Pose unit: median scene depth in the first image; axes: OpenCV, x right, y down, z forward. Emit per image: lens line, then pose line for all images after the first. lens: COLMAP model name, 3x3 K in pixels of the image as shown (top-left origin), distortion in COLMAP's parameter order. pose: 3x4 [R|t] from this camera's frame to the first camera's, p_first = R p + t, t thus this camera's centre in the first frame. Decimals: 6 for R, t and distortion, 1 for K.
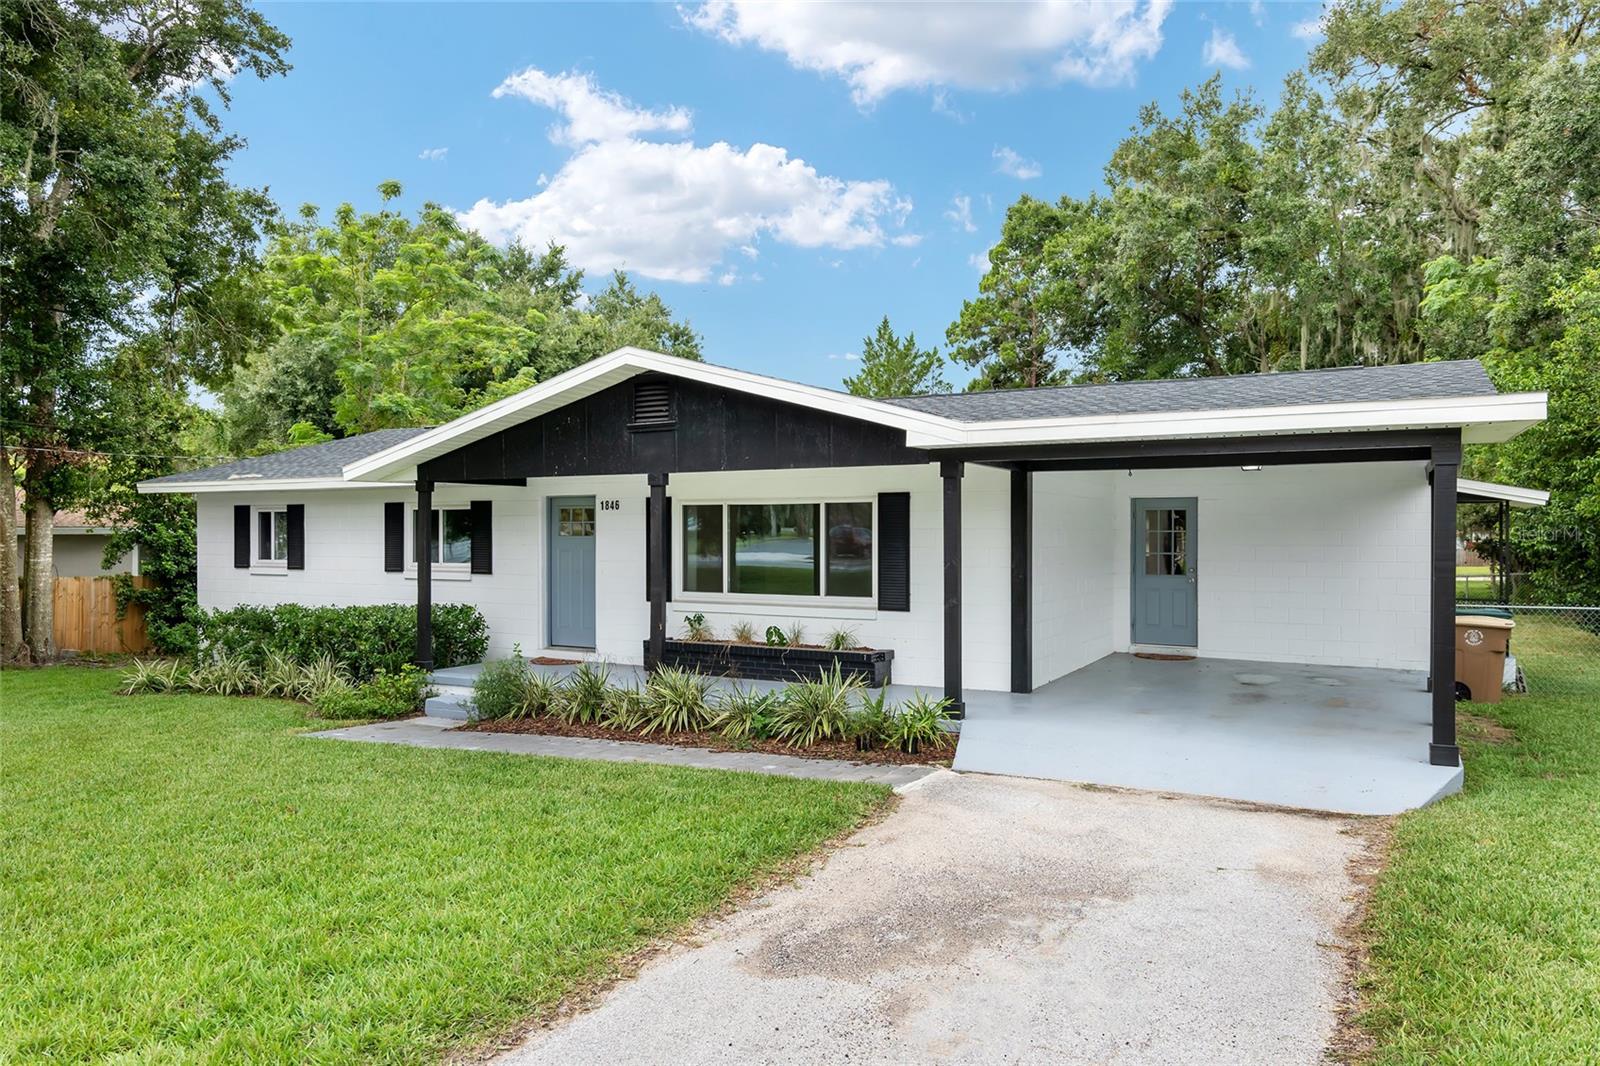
lens RADIAL K [[1094.0, 0, 800.0], [0, 1094.0, 533.0], [0, 0, 1]] dist [0.006027, 0.000668]
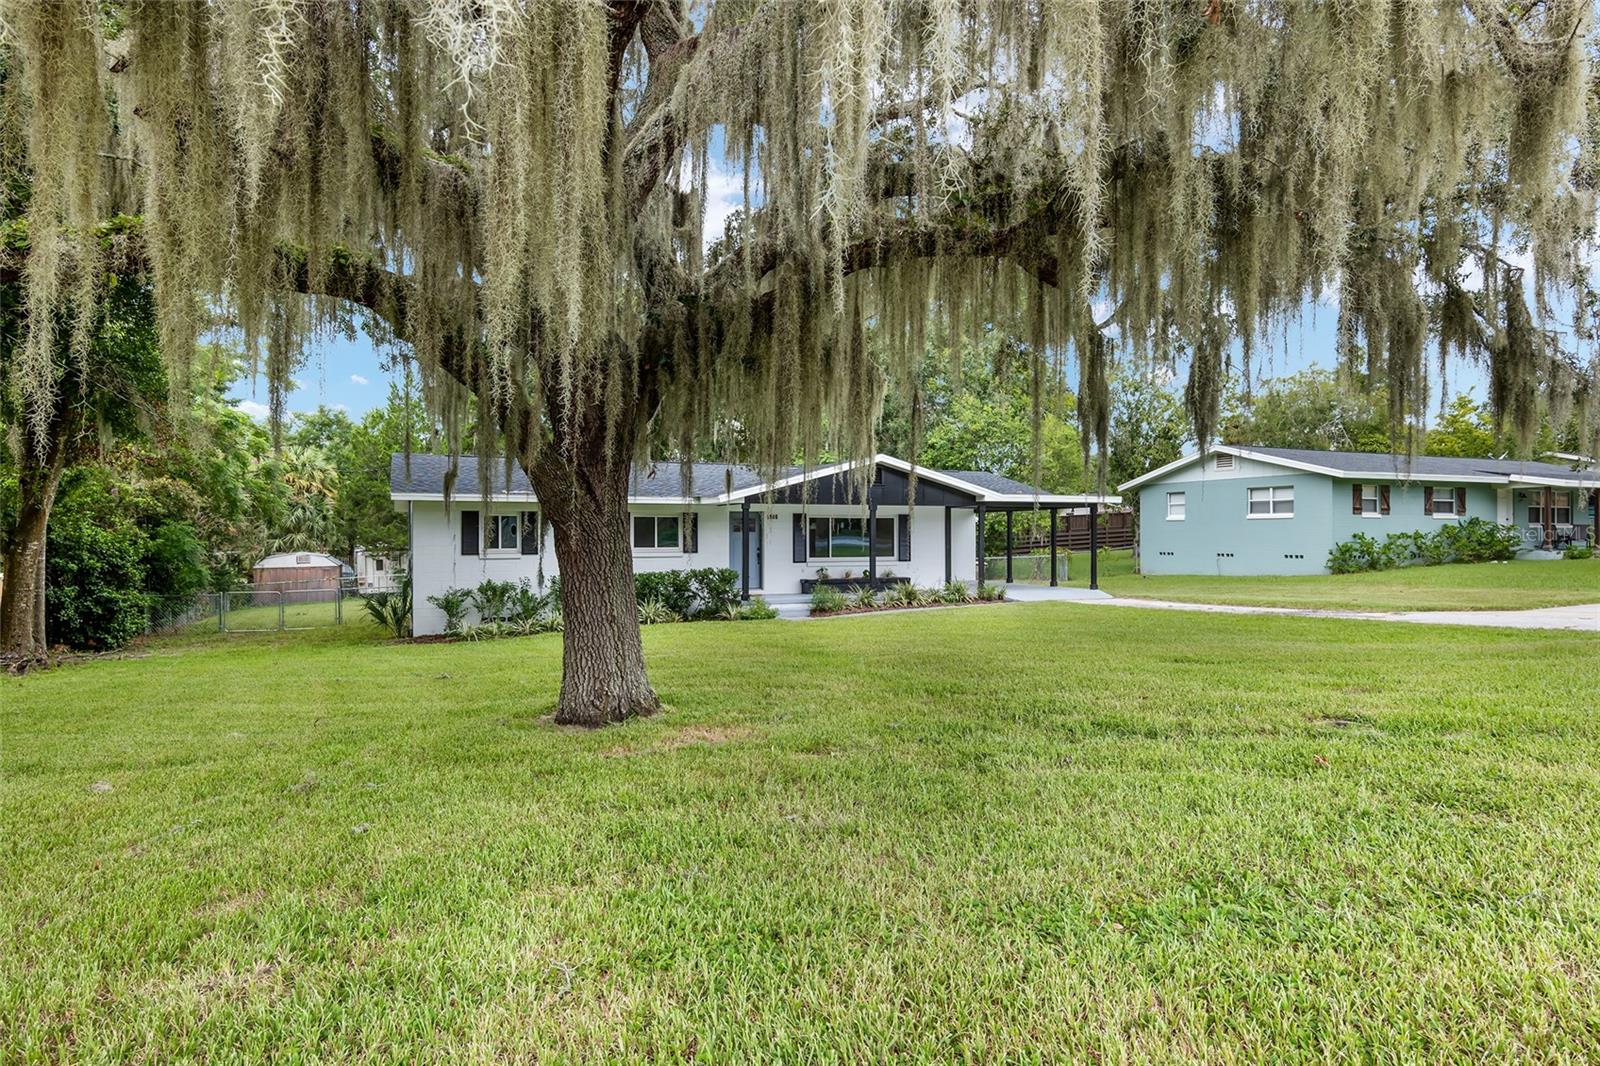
lens RADIAL K [[935.1, 0, 800.0], [0, 935.1, 533.0], [0, 0, 1]] dist [0.002049, 0.002624]
pose [[0.603028, 0.002816, 0.797715, -1.228477], [0.003549, 0.999974, -0.006214, 0.012760], [-0.797712, 0.006578, 0.603002, -0.073040]]
